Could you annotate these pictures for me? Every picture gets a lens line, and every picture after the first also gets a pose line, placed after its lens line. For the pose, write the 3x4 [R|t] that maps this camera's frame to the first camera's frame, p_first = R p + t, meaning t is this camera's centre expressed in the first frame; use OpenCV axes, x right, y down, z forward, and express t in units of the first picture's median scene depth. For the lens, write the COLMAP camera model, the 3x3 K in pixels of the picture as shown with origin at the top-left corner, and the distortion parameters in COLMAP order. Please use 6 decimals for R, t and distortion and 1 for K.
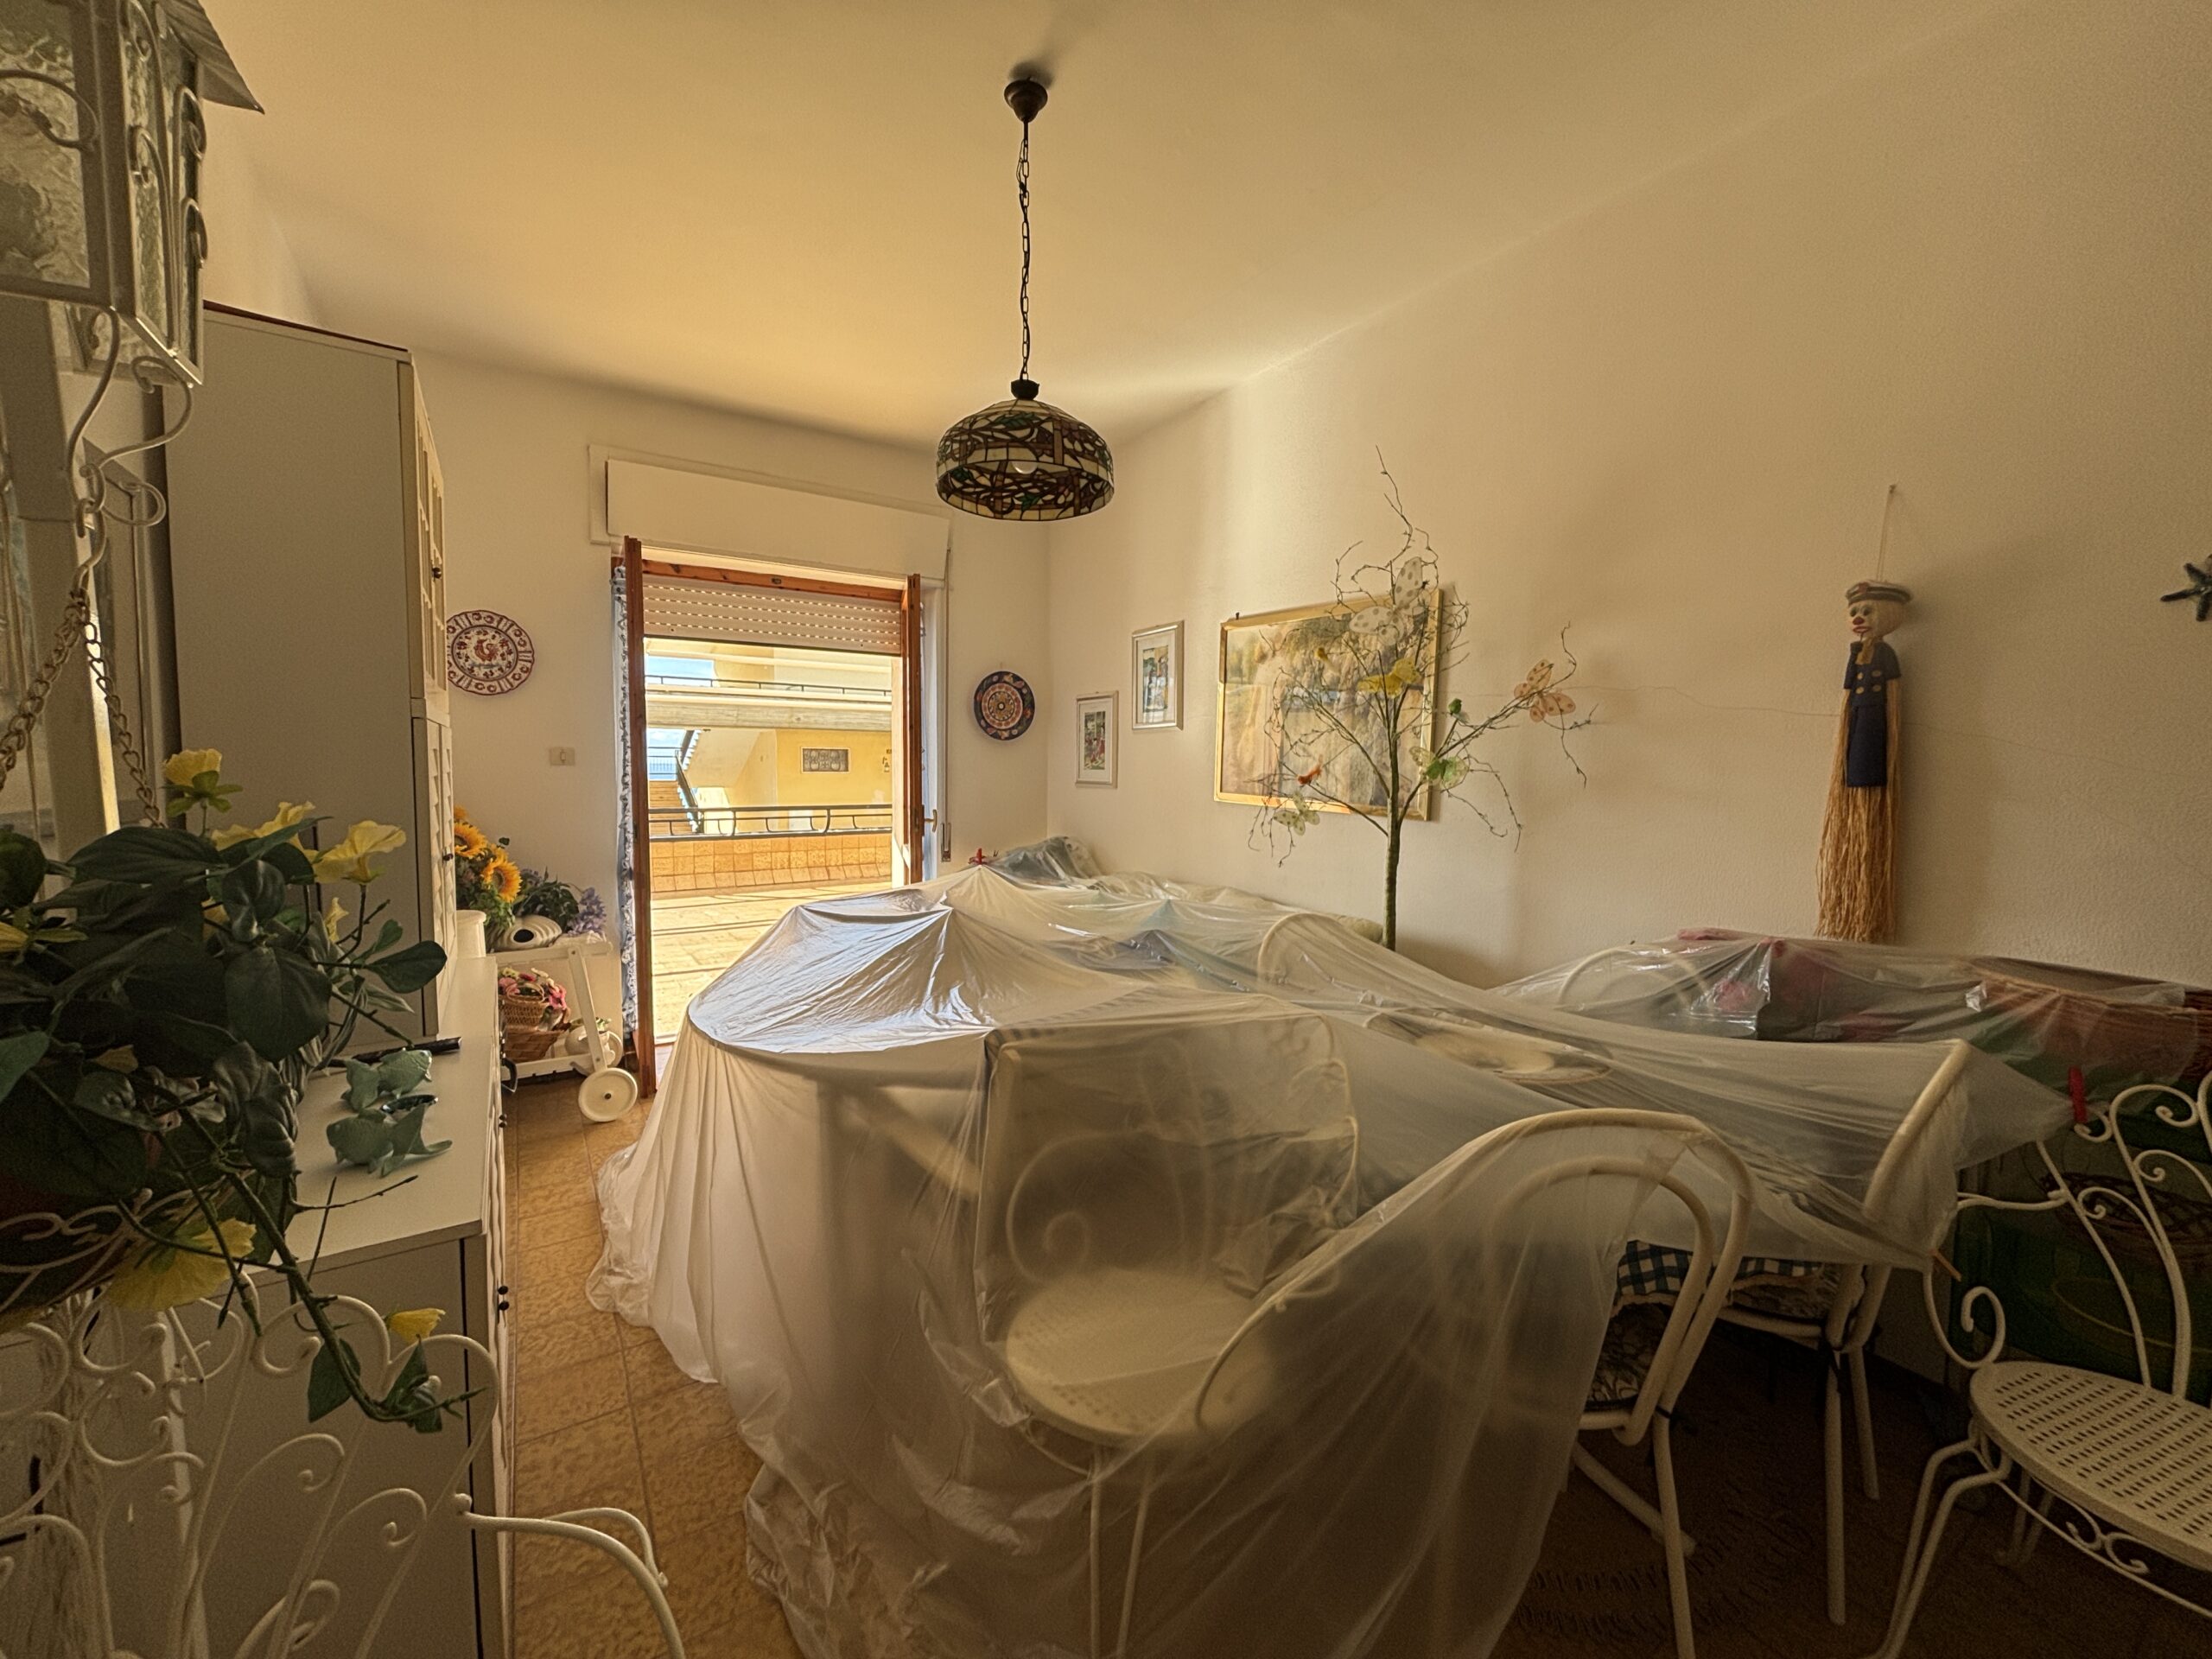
lens RADIAL K [[890.2, 0, 1102.6], [0, 890.2, 827.8], [0, 0, 1]] dist [-0.003034, -0.000190]
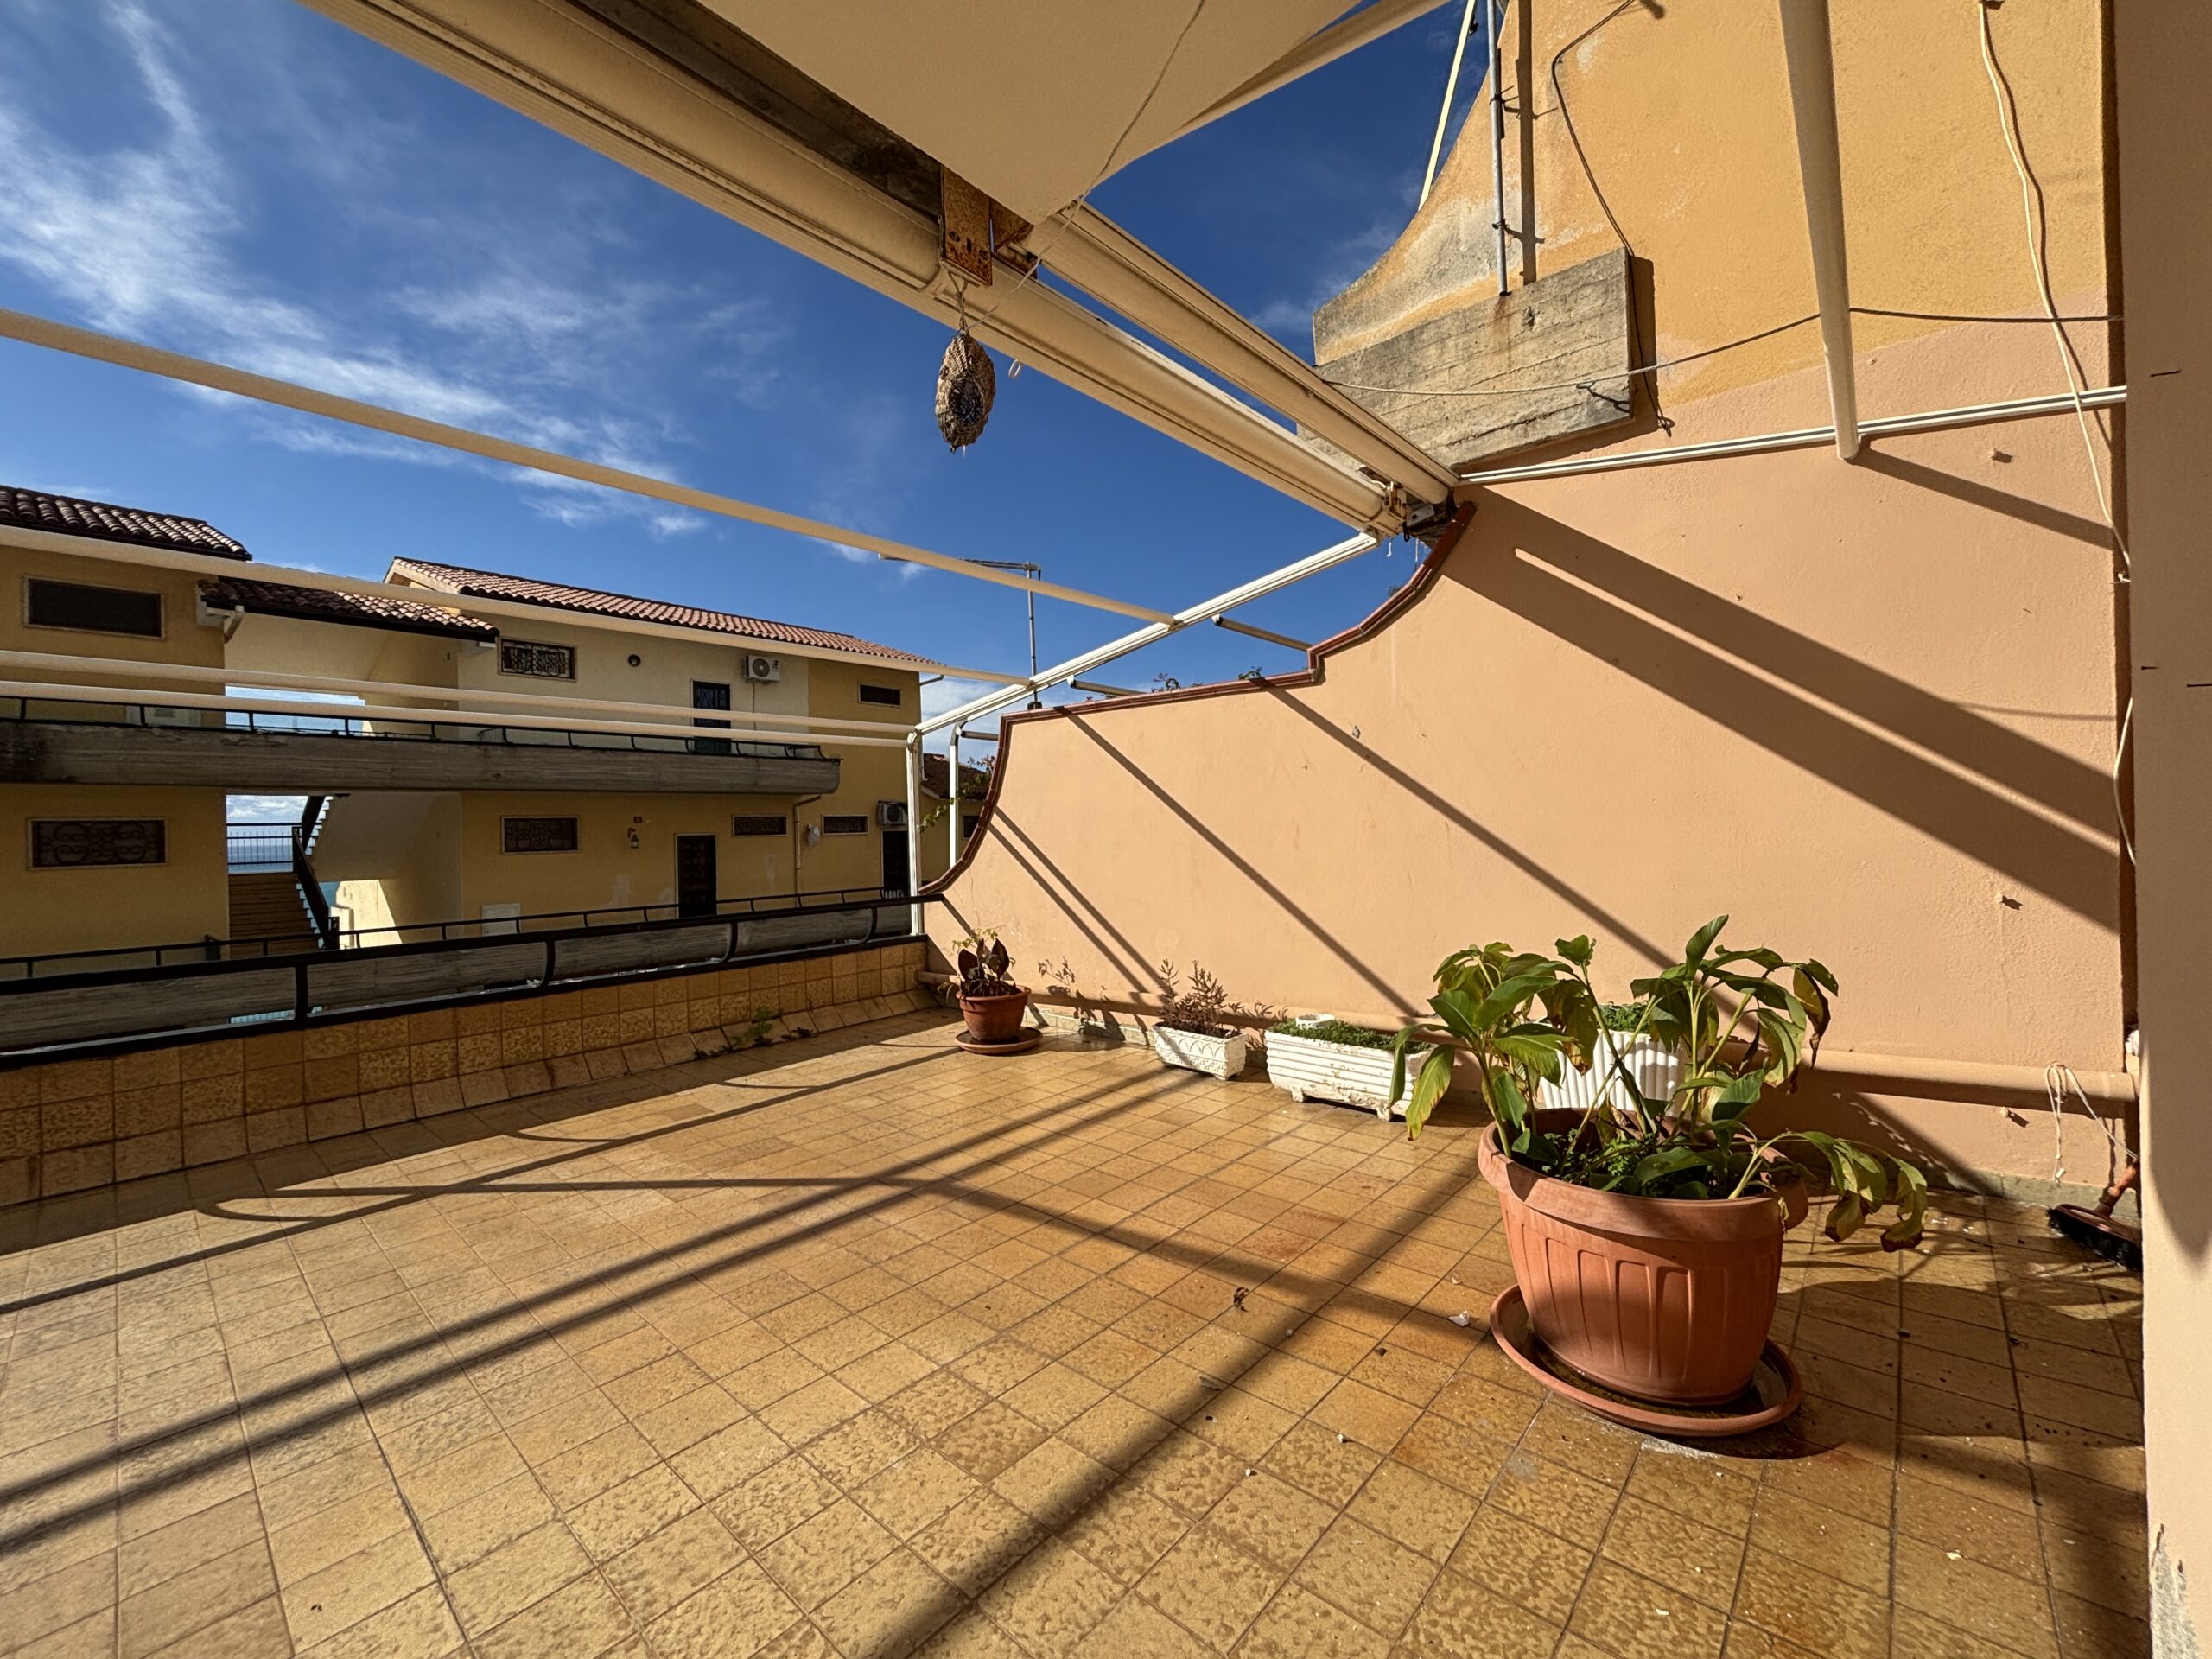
lens RADIAL K [[891.8, 0, 1106.3], [0, 891.8, 821.4], [0, 0, 1]] dist [-0.001163, 0.000529]
pose [[0.964625, -0.024086, 0.262522, -0.121581], [0.044449, 0.996421, -0.071906, -0.031409], [-0.259850, 0.081031, 0.962243, 0.383904]]
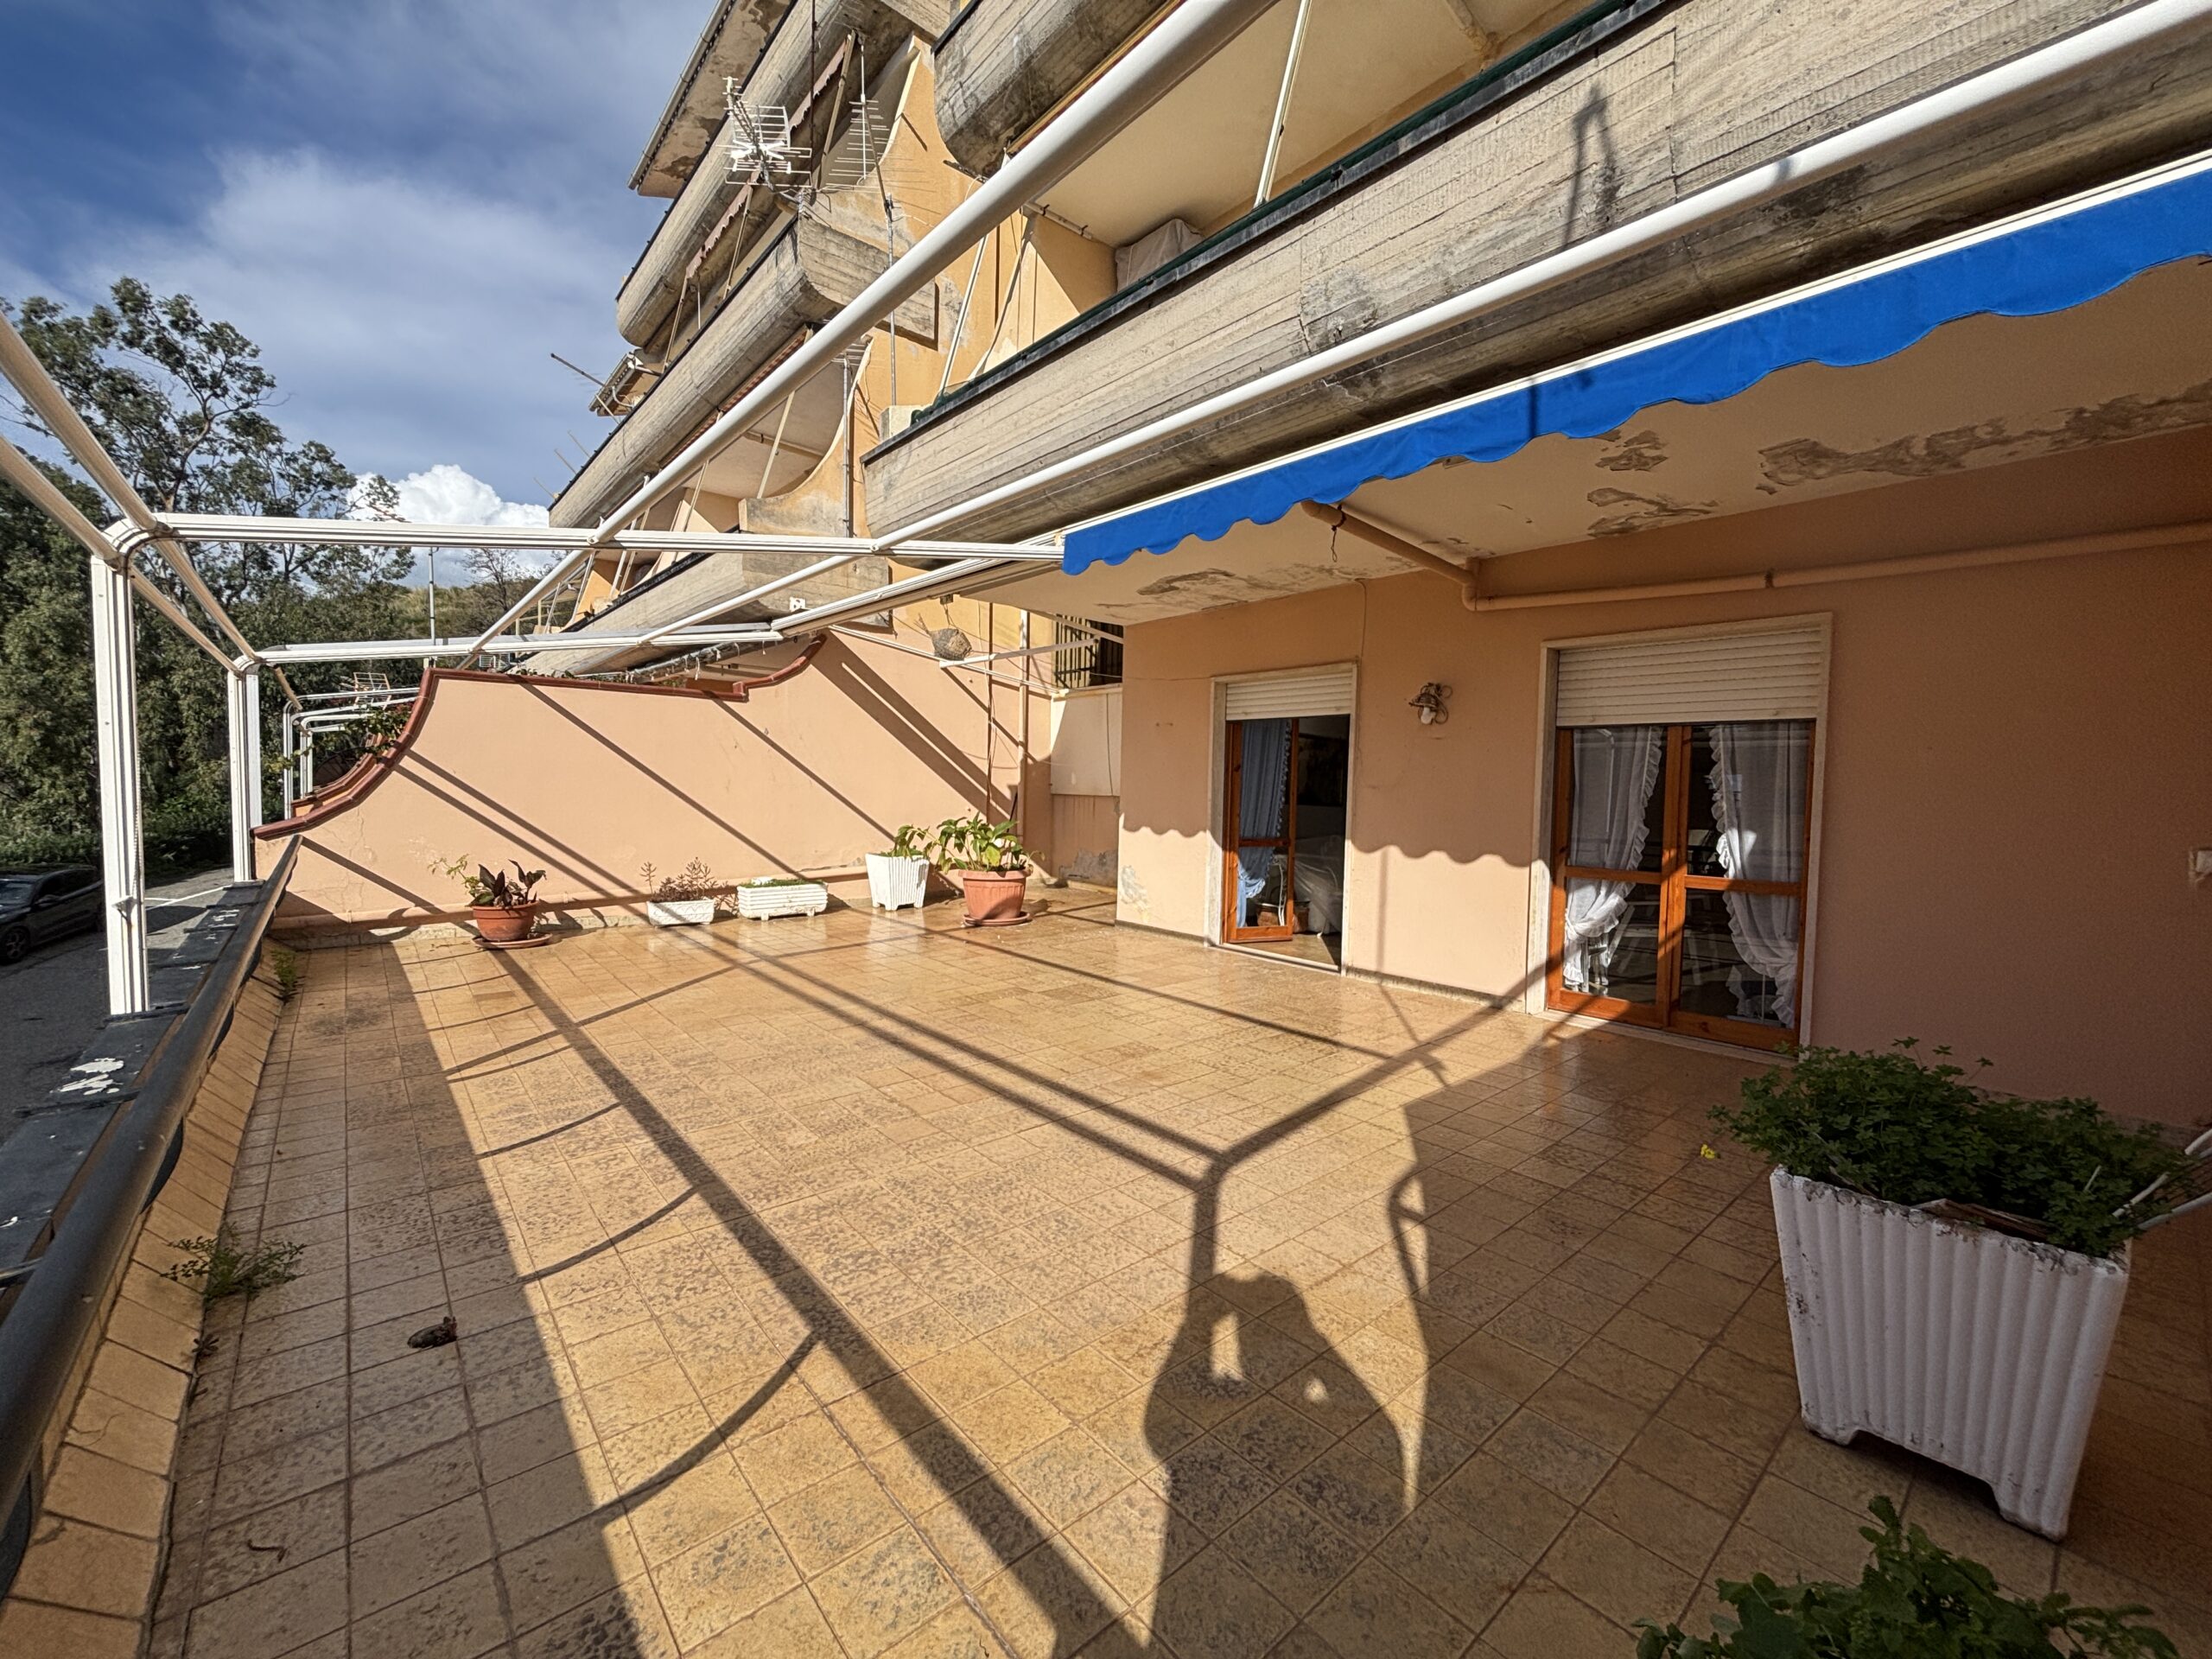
lens RADIAL K [[890.2, 0, 1102.6], [0, 890.2, 827.8], [0, 0, 1]] dist [-0.003034, -0.000190]
pose [[-0.129907, -0.055050, 0.989997, -0.686721], [0.048820, 0.996891, 0.061839, -0.044769], [-0.990324, 0.056365, -0.126816, 0.540714]]
